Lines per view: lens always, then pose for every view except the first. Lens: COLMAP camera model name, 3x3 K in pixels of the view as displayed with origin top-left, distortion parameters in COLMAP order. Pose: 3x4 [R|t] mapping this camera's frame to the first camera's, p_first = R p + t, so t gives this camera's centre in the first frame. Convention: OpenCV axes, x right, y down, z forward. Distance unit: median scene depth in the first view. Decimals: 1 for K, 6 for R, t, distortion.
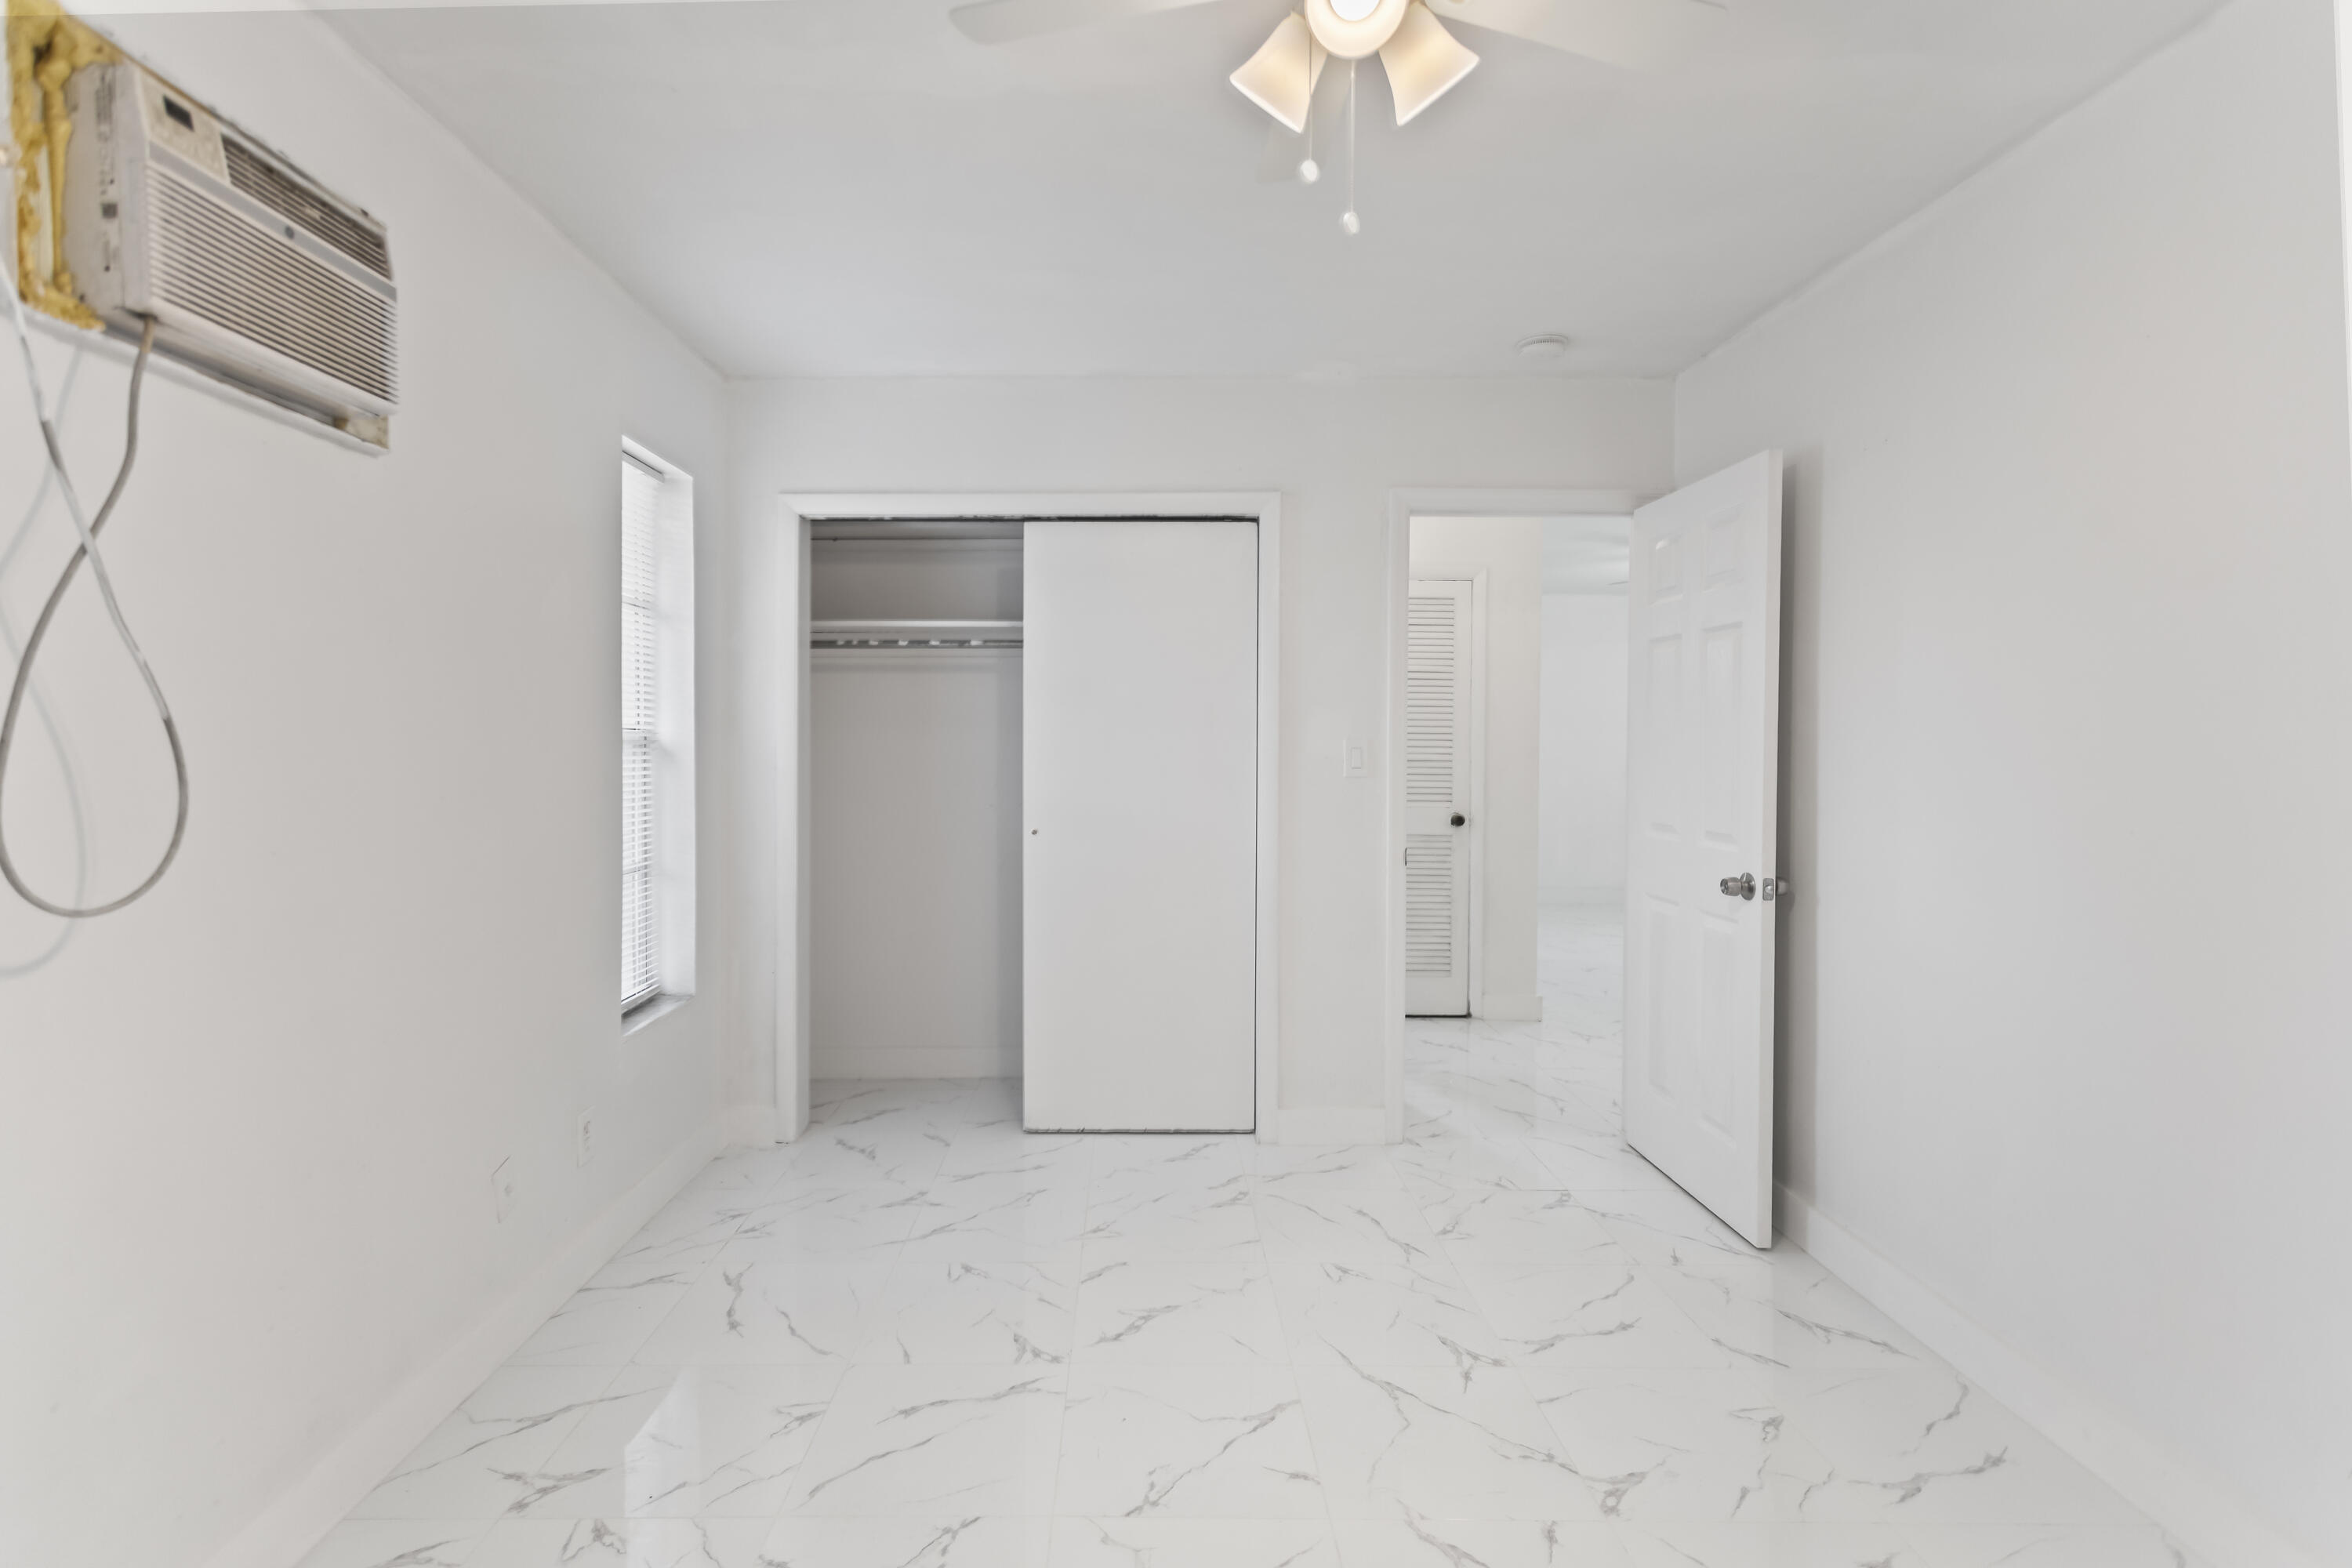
lens RADIAL K [[1089.3, 0, 1149.6], [0, 1089.3, 774.2], [0, 0, 1]] dist [0.003556, 0.000971]
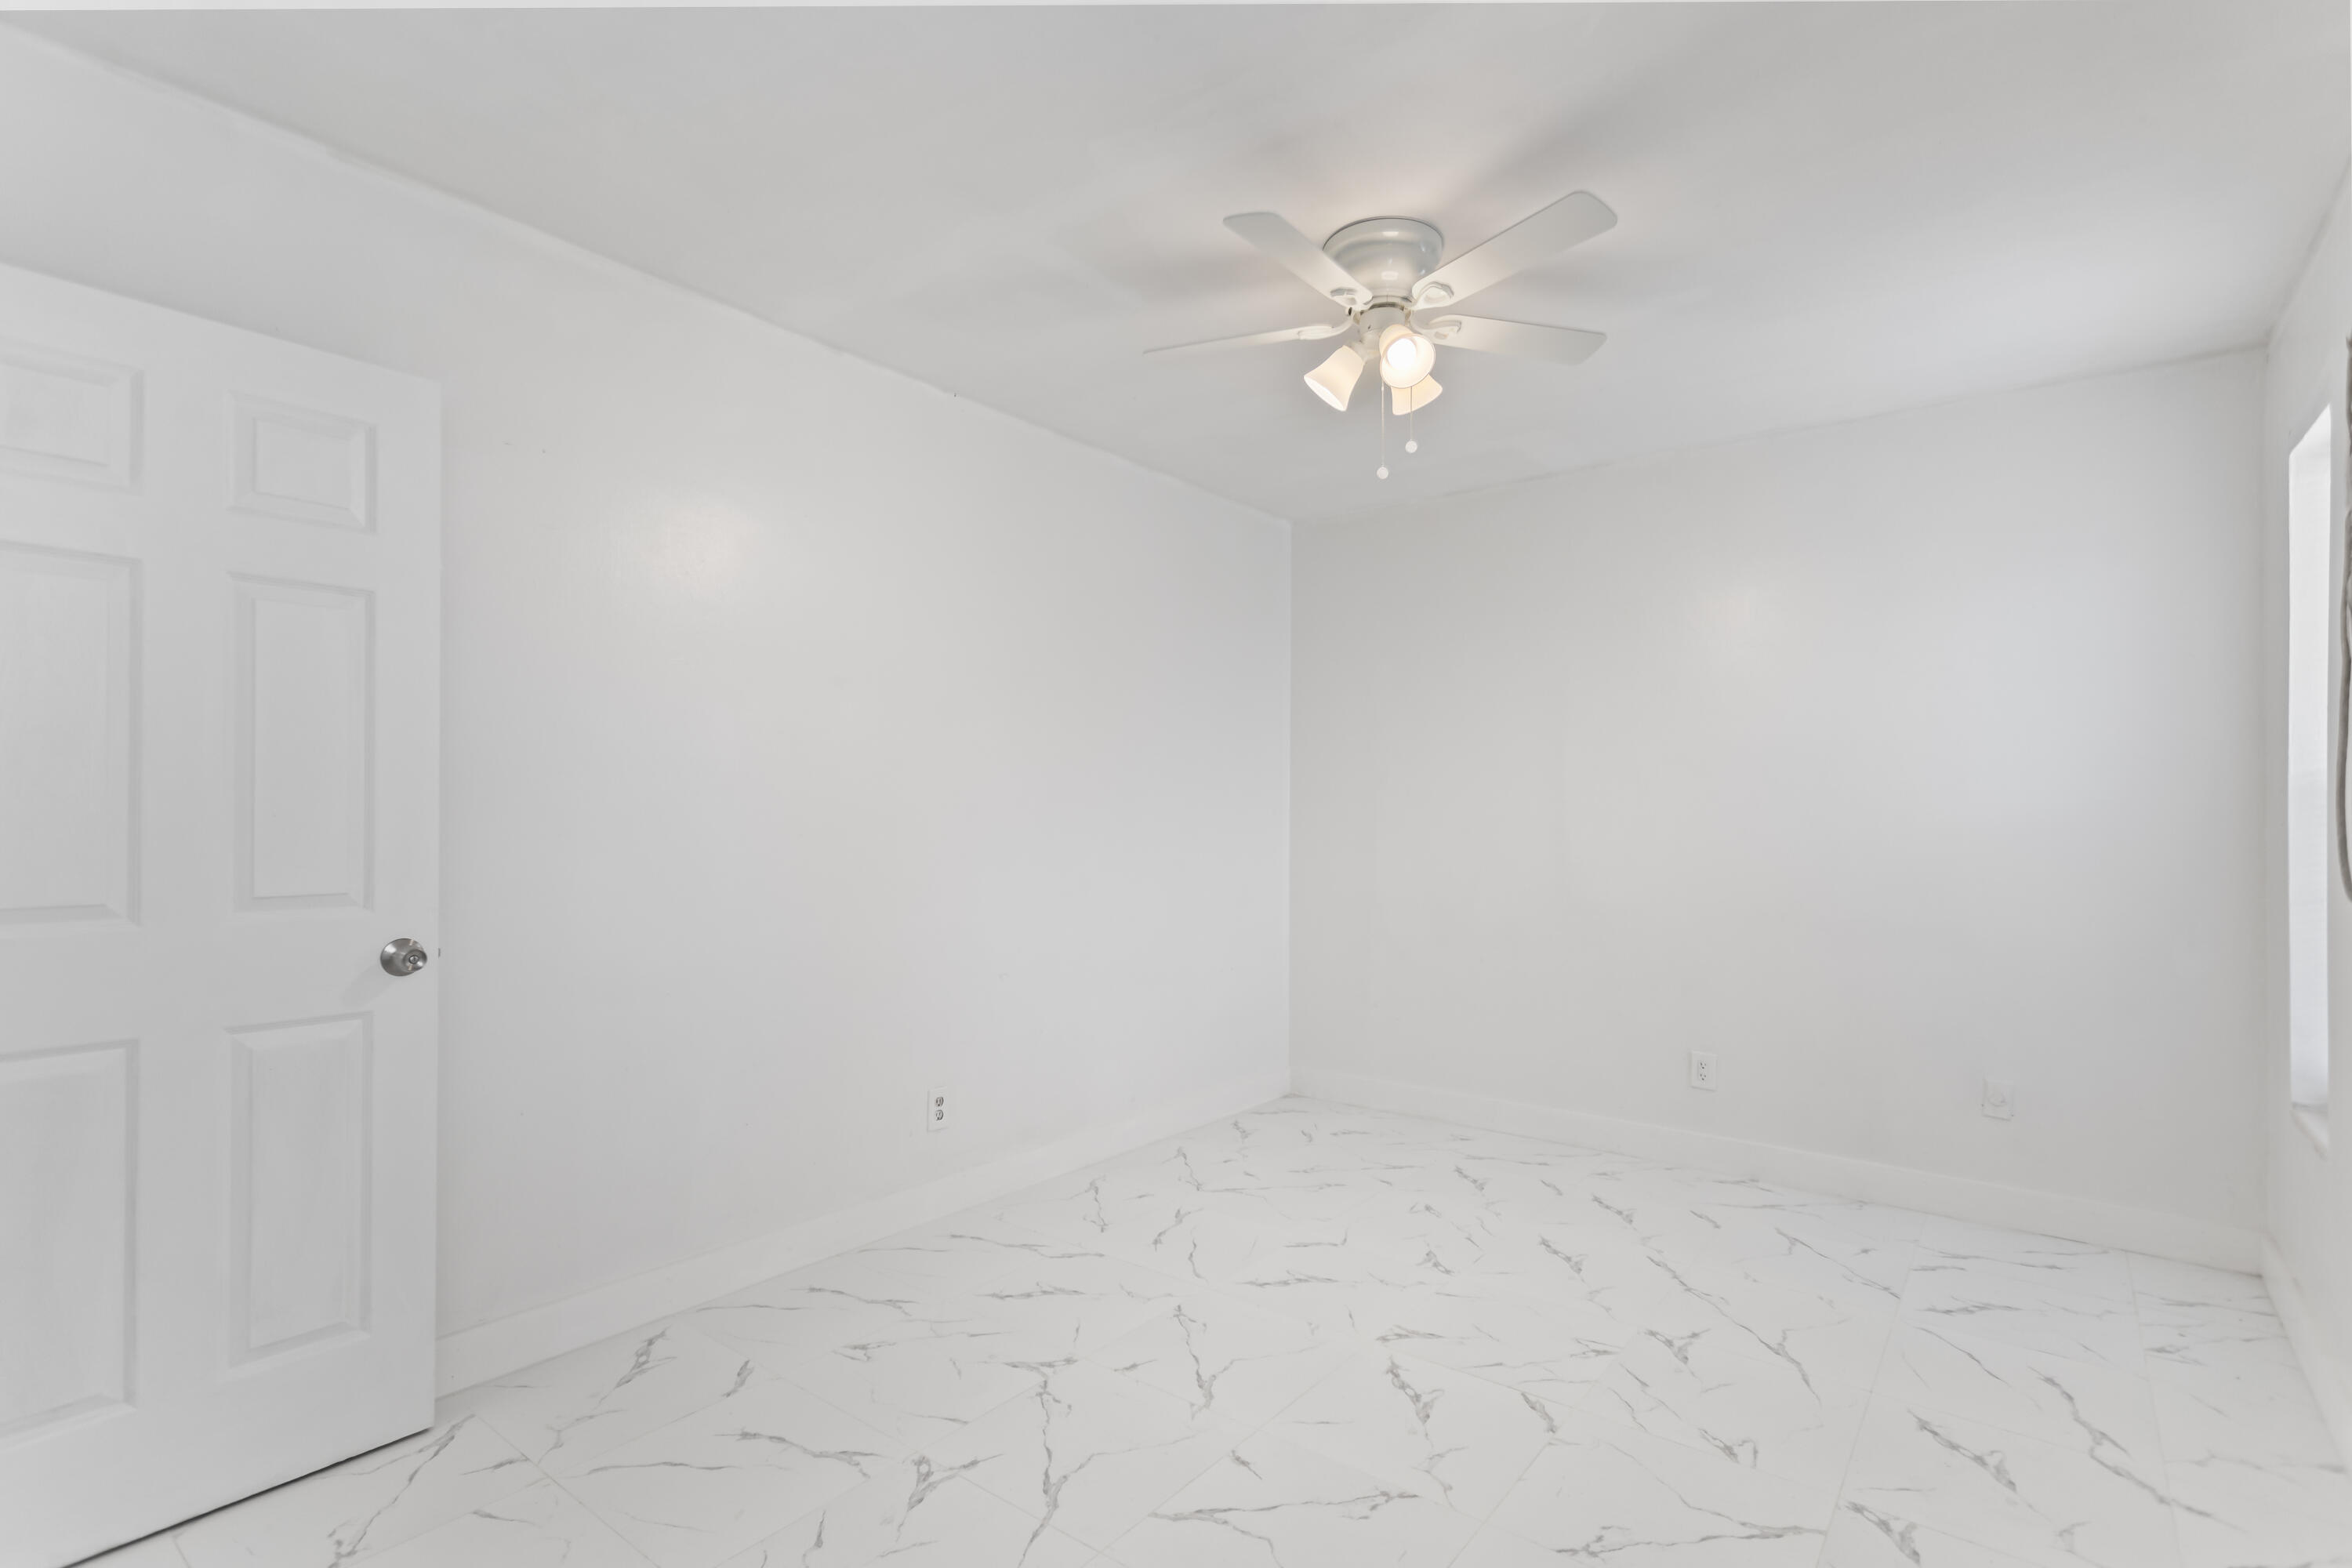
lens RADIAL K [[1132.9, 0, 1170.9], [0, 1132.9, 776.5], [0, 0, 1]] dist [0.004782, -0.000284]
pose [[-0.781278, 0.015382, 0.623993, -0.289691], [0.011829, 0.999882, -0.009837, -0.002443], [-0.624071, -0.000304, -0.781368, 1.096557]]
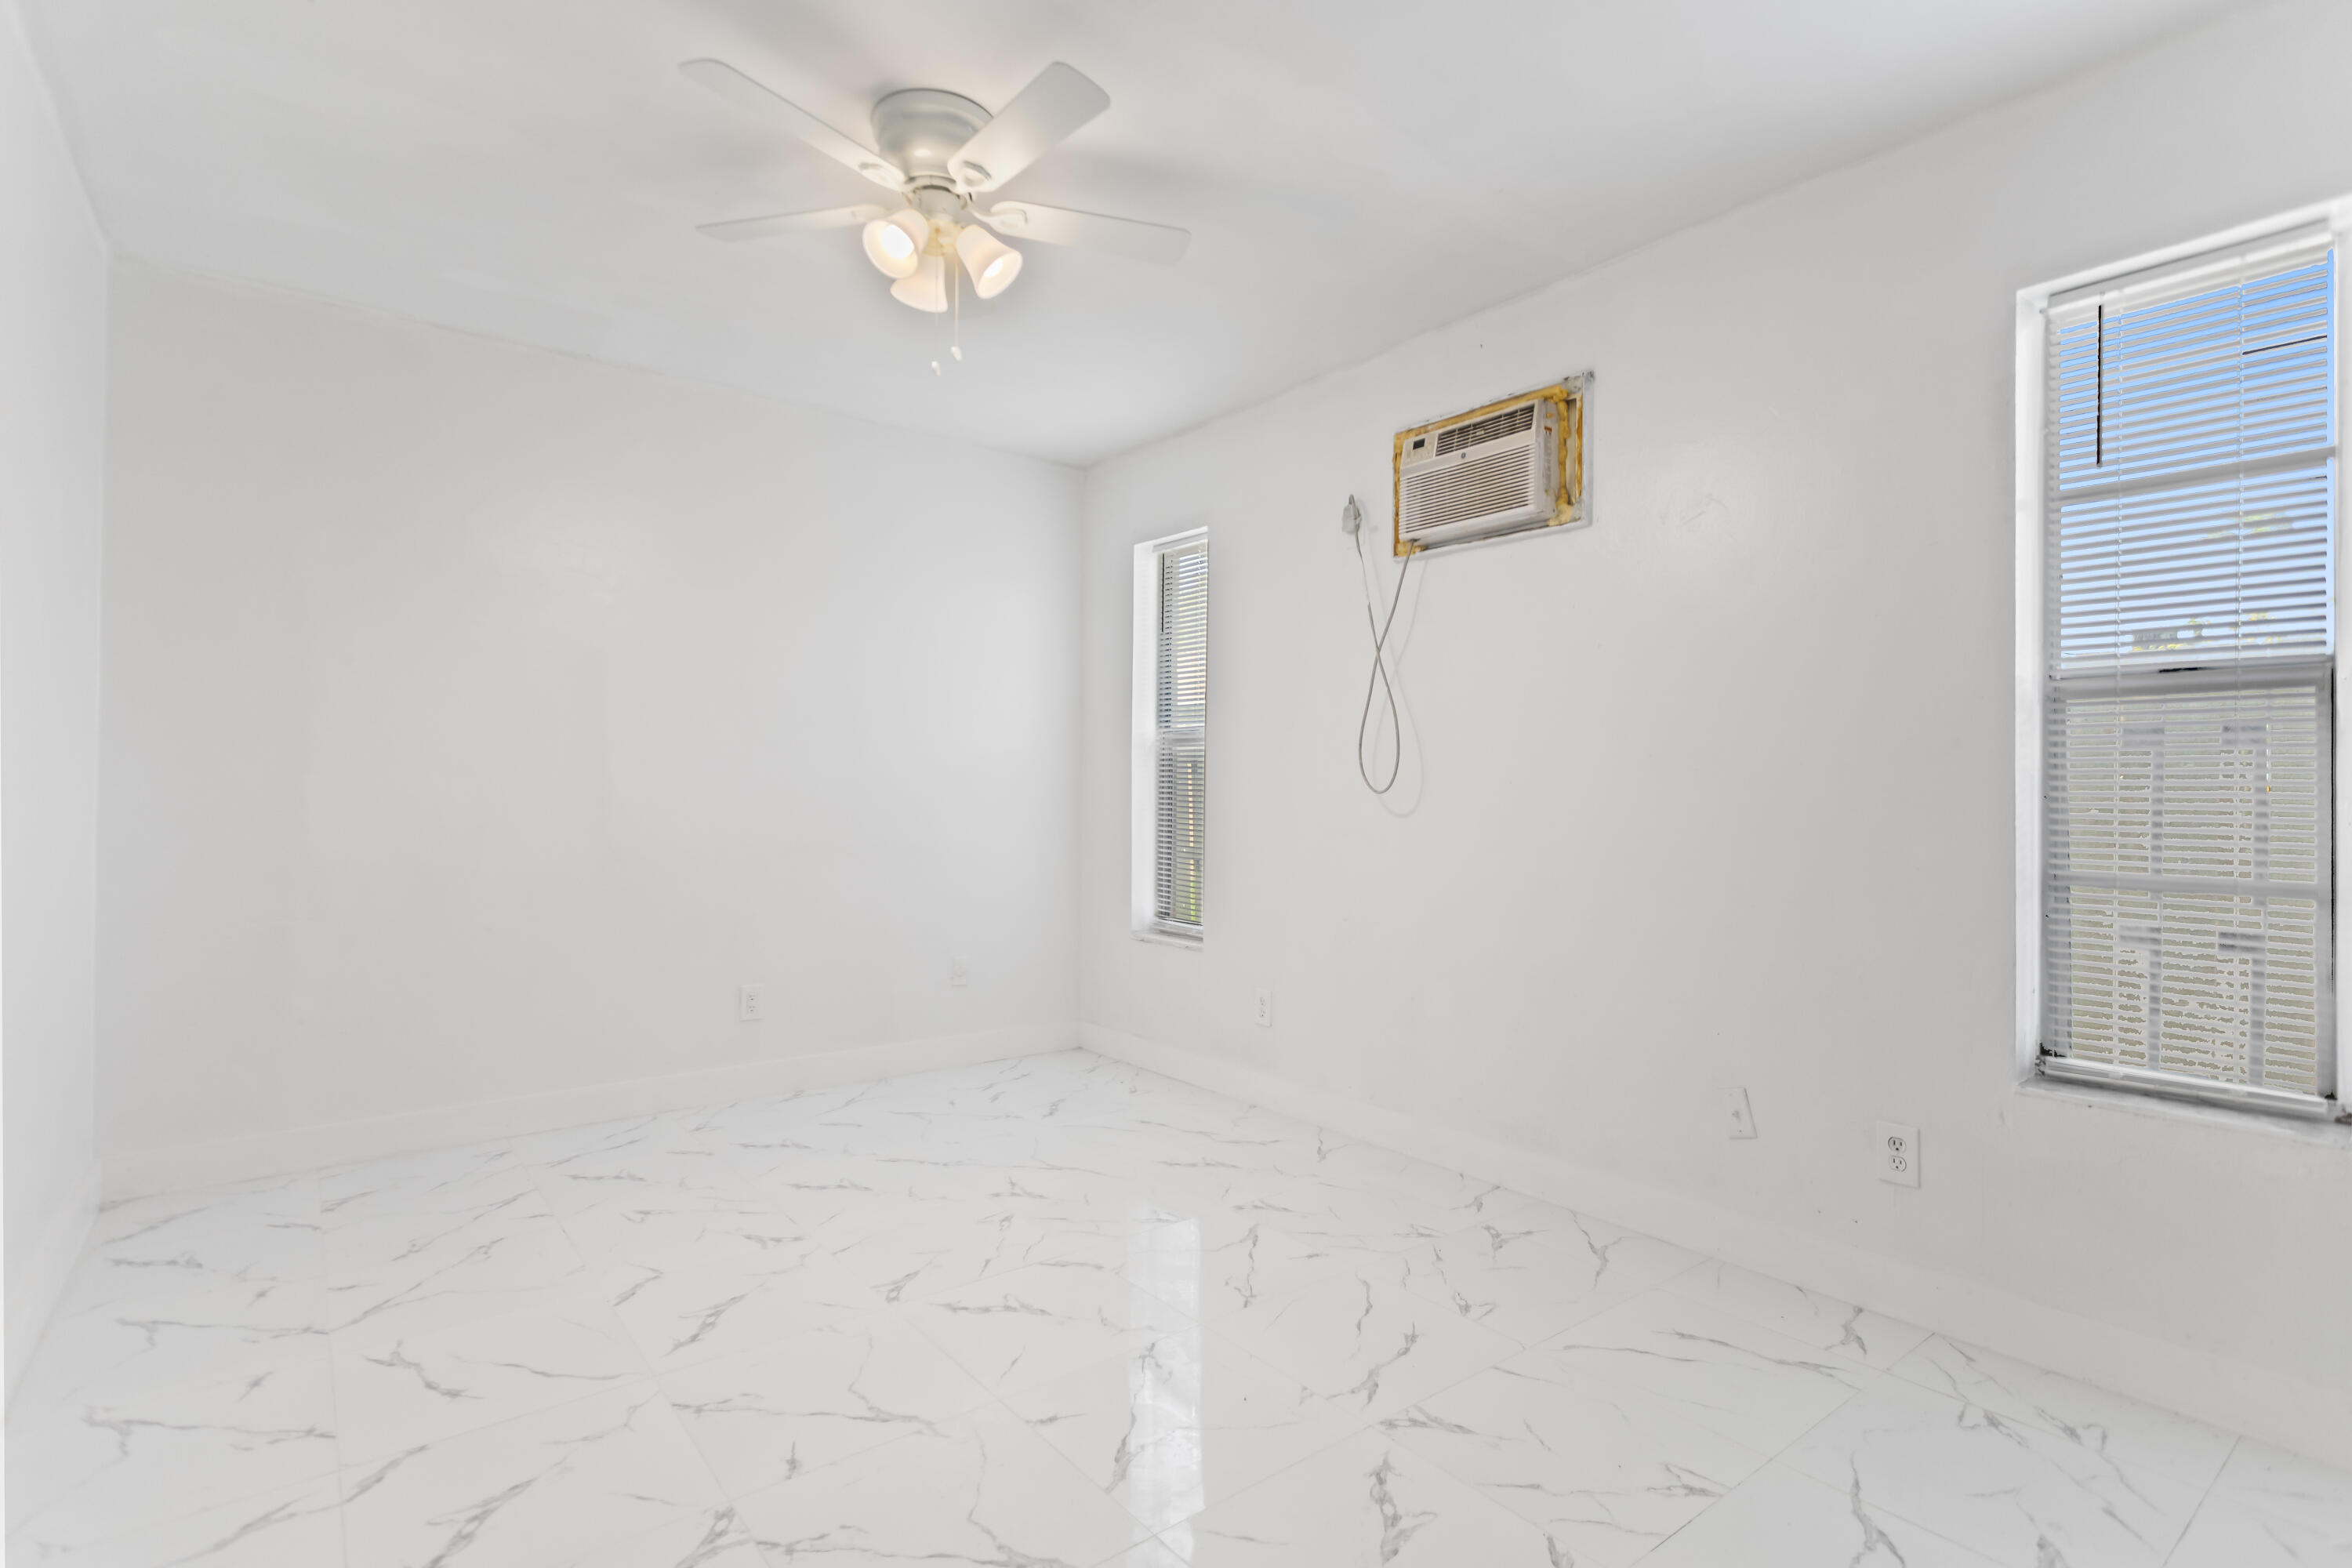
lens RADIAL K [[1142.3, 0, 1194.5], [0, 1142.3, 787.7], [0, 0, 1]] dist [0.008659, 0.000419]
pose [[-0.779923, -0.010047, -0.625795, 0.395952], [-0.026890, 0.999486, 0.017467, 0.031577], [0.625298, 0.030450, -0.779792, 1.080662]]
